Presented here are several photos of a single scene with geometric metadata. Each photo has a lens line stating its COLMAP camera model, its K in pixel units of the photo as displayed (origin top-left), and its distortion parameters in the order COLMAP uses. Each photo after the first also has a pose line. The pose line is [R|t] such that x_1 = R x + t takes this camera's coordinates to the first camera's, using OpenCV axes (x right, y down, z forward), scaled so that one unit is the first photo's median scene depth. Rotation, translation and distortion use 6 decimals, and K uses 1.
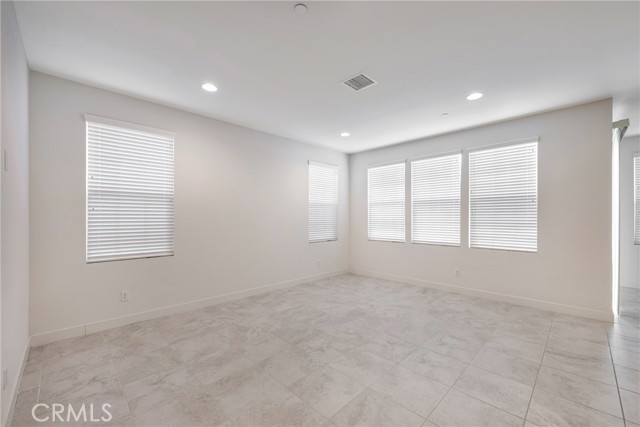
lens RADIAL K [[261.5, 0, 320.0], [0, 261.5, 213.5], [0, 0, 1]] dist [-0.001317, -0.000113]
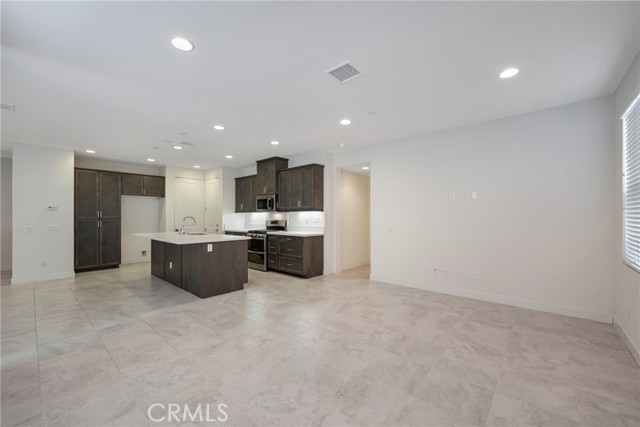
lens RADIAL K [[256.1, 0, 320.1], [0, 256.1, 217.5], [0, 0, 1]] dist [0.000051, -0.000035]
pose [[-0.997506, 0.000662, -0.070583, 0.243252], [0.001545, 0.999921, -0.012461, 0.021742], [0.070569, -0.012539, -0.997428, 1.533754]]
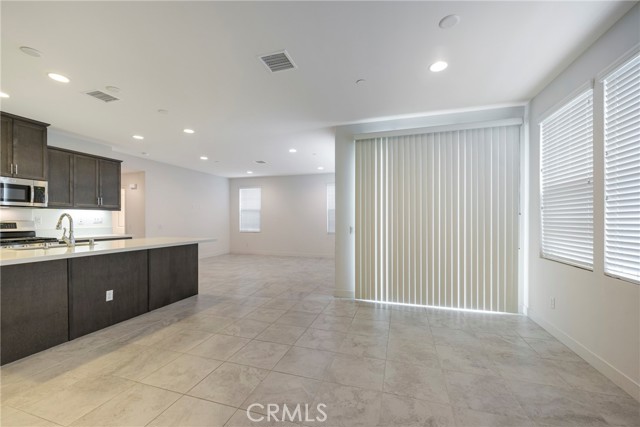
lens RADIAL K [[260.0, 0, 319.7], [0, 260.0, 220.1], [0, 0, 1]] dist [-0.001248, -0.000004]
pose [[0.469463, 0.002088, -0.882950, 2.038417], [0.011543, 0.999897, 0.008503, 0.017996], [0.882877, -0.014184, 0.469390, 0.286214]]
